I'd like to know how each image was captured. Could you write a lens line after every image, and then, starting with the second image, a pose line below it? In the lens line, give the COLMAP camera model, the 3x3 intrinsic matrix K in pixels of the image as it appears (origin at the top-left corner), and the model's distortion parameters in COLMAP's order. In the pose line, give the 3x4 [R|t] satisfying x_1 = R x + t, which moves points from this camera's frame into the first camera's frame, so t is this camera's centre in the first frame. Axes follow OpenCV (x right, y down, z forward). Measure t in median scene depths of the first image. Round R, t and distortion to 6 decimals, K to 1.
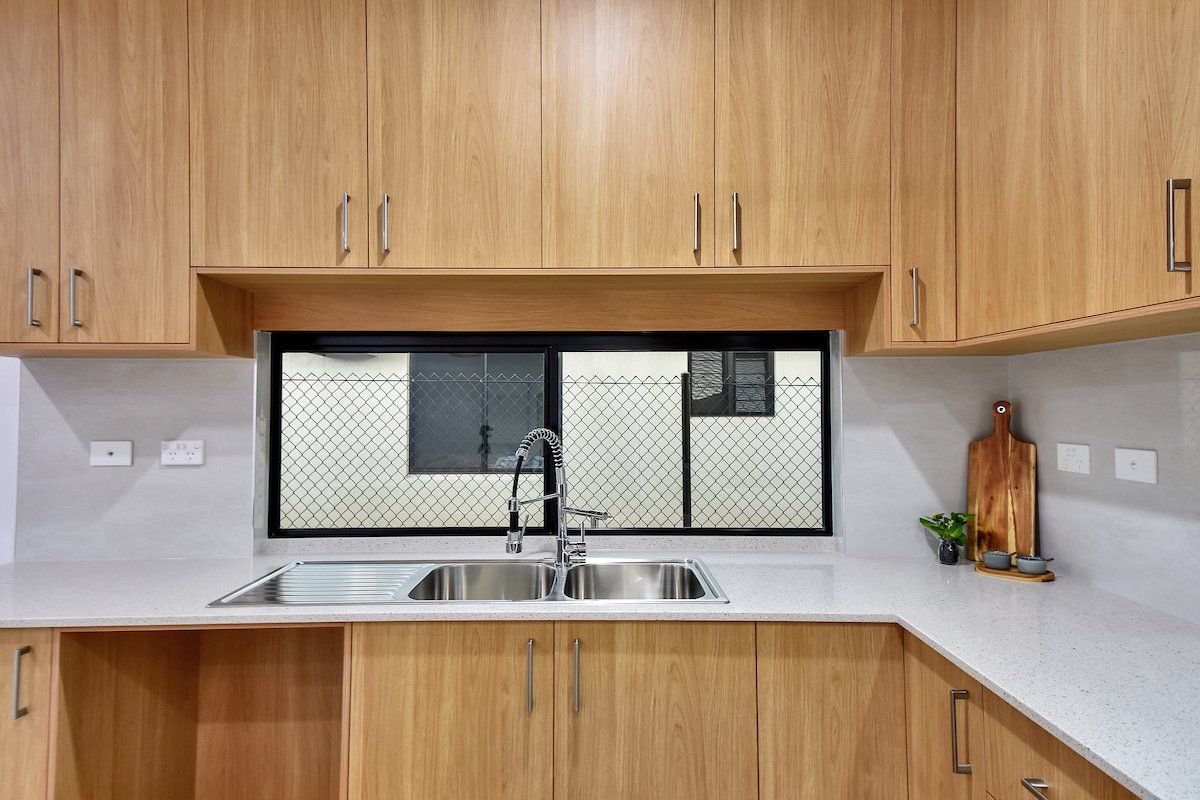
lens RADIAL K [[717.7, 0, 594.9], [0, 717.7, 389.5], [0, 0, 1]] dist [0.059386, -0.004288]
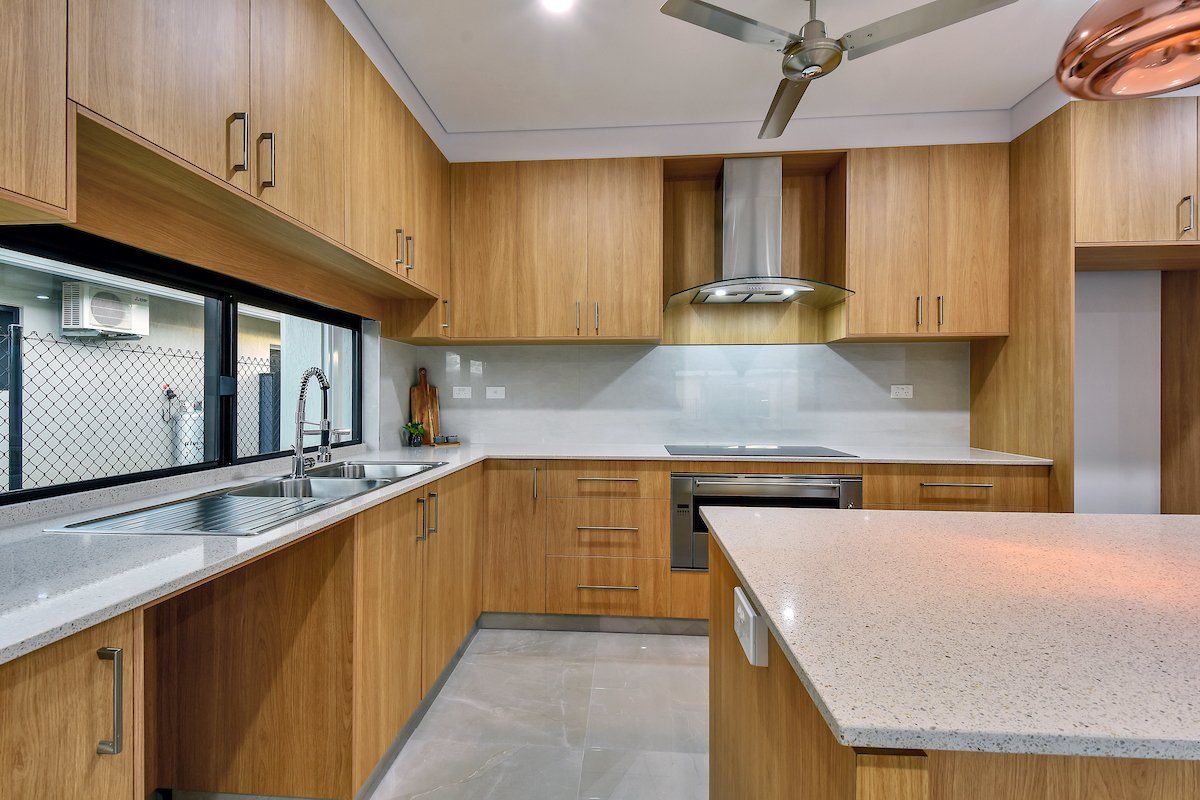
lens RADIAL K [[521.4, 0, 587.8], [0, 521.4, 397.4], [0, 0, 1]] dist [0.027378, -0.015118]
pose [[0.076388, 0.002551, 0.997075, -1.008019], [-0.025735, 0.999669, -0.000586, 0.100226], [-0.996746, -0.025615, 0.076428, 0.467461]]
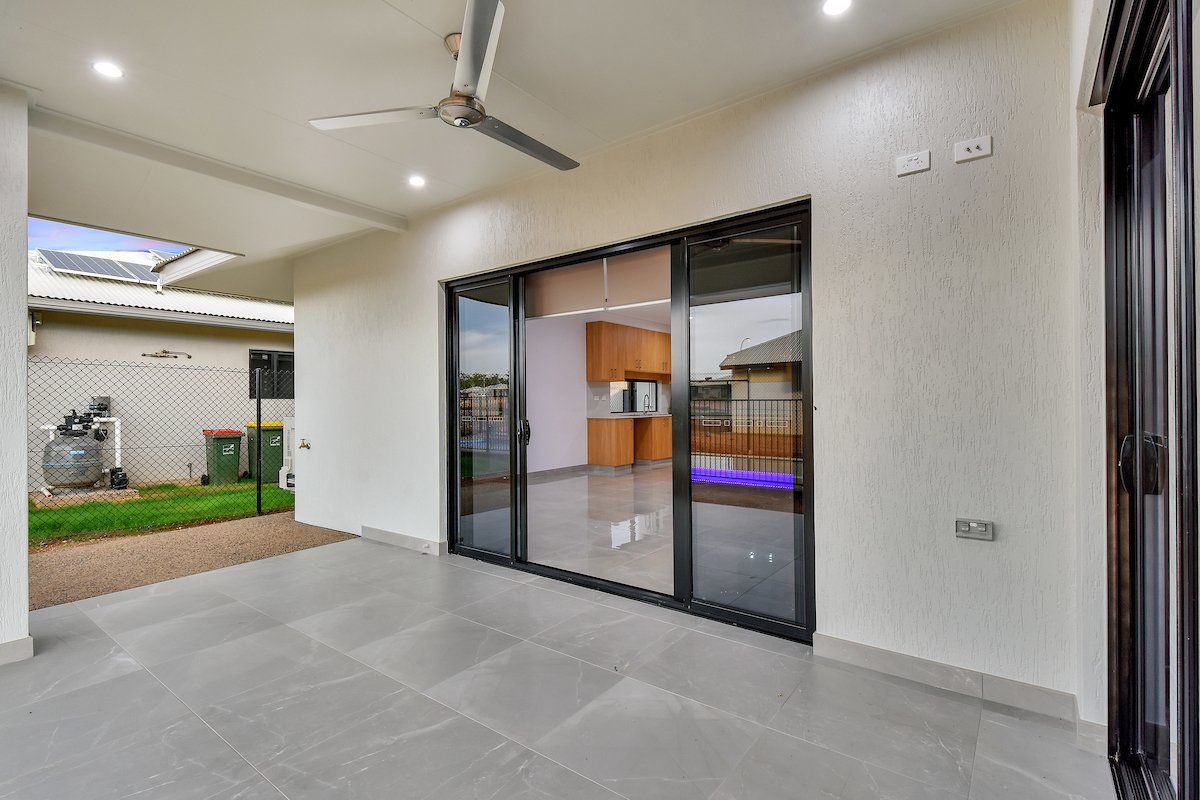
lens RADIAL K [[545.9, 0, 600.7], [0, 545.9, 404.1], [0, 0, 1]] dist [-0.000211, 0.000024]
pose [[0.598324, -0.005549, 0.801235, -4.707312], [-0.016203, 0.999688, 0.019023, 0.060741], [-0.801090, -0.024364, 0.598048, -1.837750]]
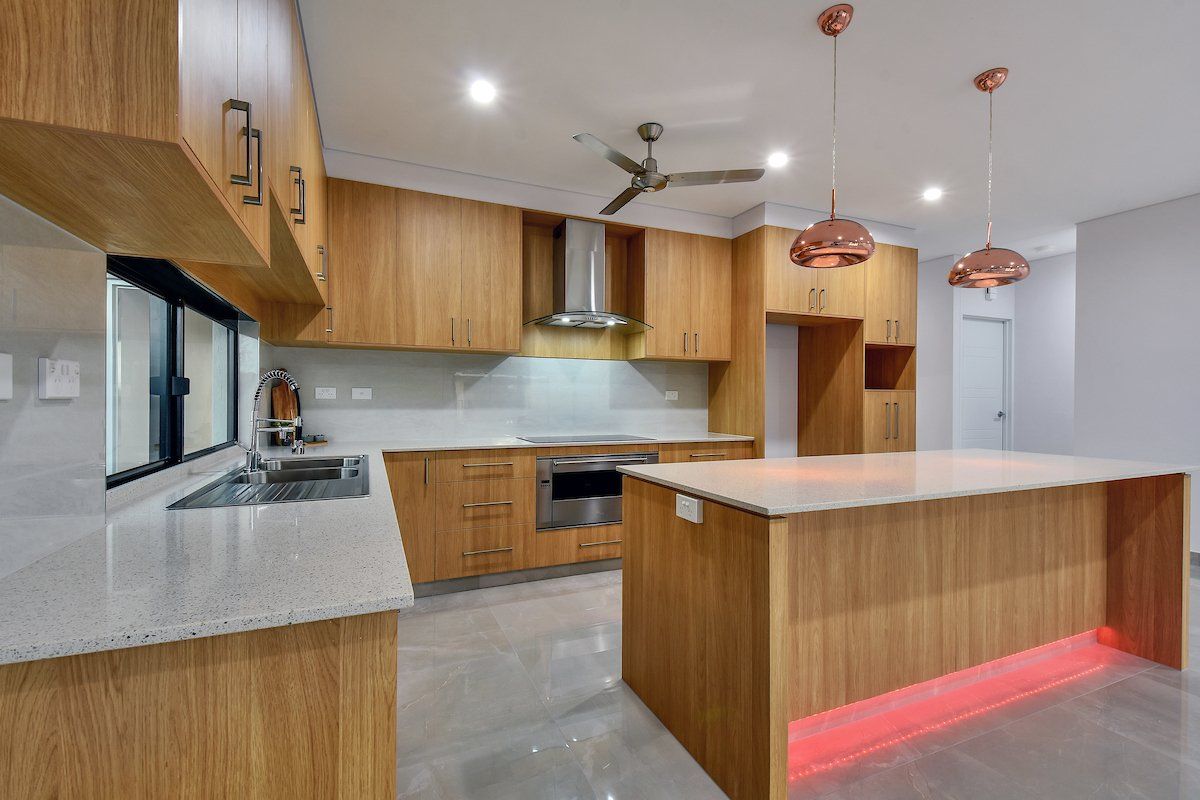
lens RADIAL K [[521.4, 0, 589.8], [0, 521.4, 402.5], [0, 0, 1]] dist [0.027378, -0.015118]
pose [[-0.393017, -0.005243, 0.919516, -1.329020], [-0.026671, 0.999628, -0.005700, 0.111410], [-0.919145, -0.026765, -0.393010, 0.880459]]
